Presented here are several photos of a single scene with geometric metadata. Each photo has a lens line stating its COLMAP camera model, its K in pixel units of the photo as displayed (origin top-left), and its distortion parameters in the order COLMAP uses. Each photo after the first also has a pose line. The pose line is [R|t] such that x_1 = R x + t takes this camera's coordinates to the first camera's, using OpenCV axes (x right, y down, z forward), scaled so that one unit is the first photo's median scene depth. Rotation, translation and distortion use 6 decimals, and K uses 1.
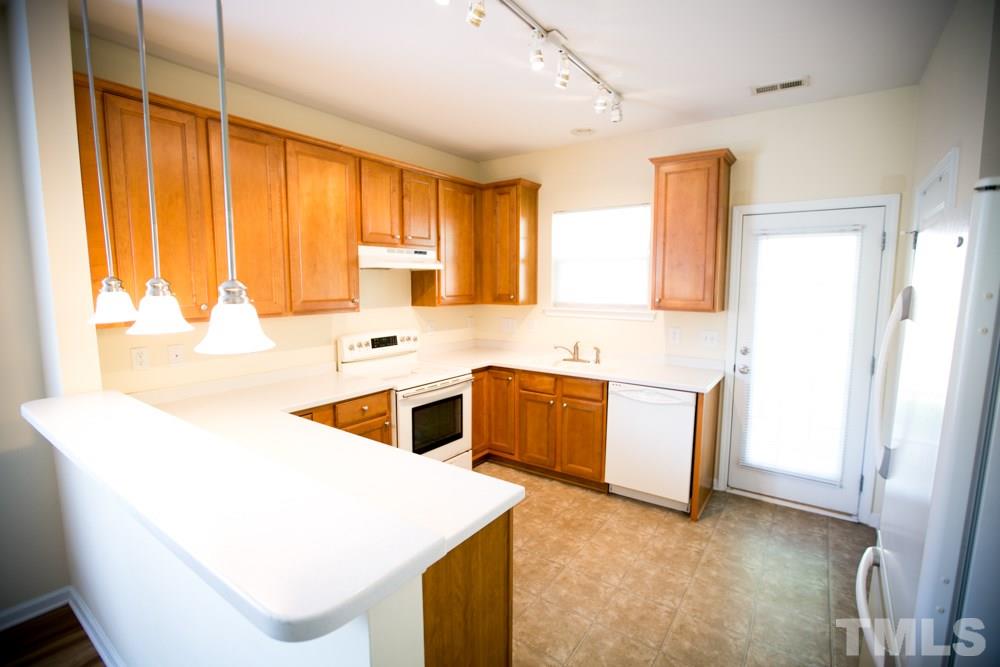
lens RADIAL K [[451.7, 0, 497.7], [0, 451.7, 328.9], [0, 0, 1]] dist [-0.060868, 0.023996]
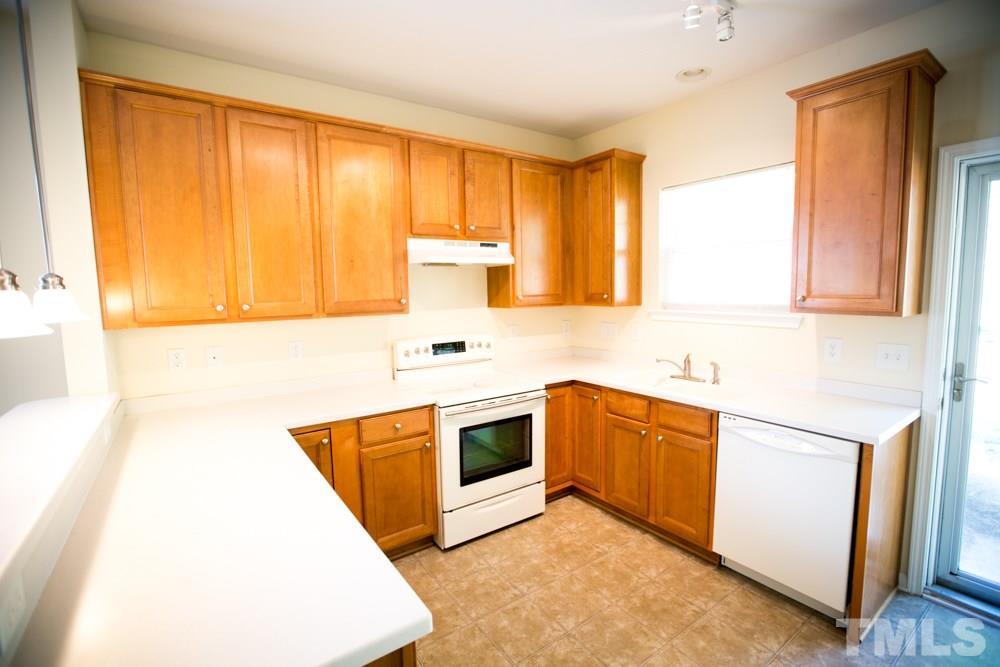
lens RADIAL K [[451.7, 0, 497.7], [0, 451.7, 328.9], [0, 0, 1]] dist [-0.060868, 0.023996]
pose [[0.944866, 0.013525, -0.327177, 0.135505], [-0.016014, 0.999860, -0.004915, -0.006046], [0.327065, 0.009883, 0.944950, 0.205128]]
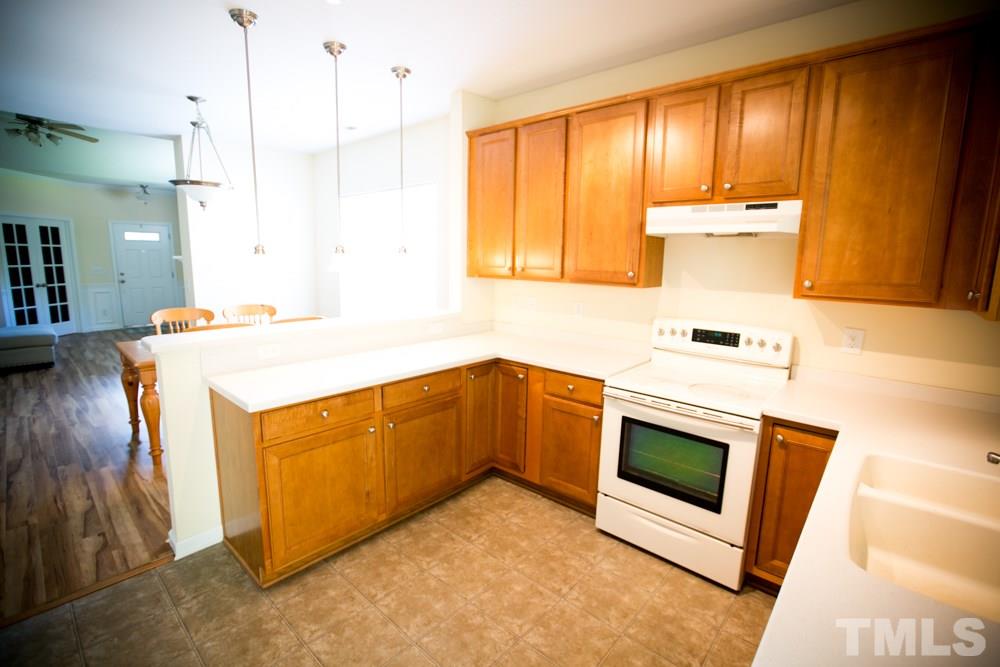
lens RADIAL K [[451.7, 0, 497.7], [0, 451.7, 328.9], [0, 0, 1]] dist [-0.060868, 0.023996]
pose [[-0.098160, 0.154262, -0.983142, 0.513323], [-0.122802, 0.978485, 0.165792, -0.064483], [0.987565, 0.137006, -0.077105, 0.751015]]
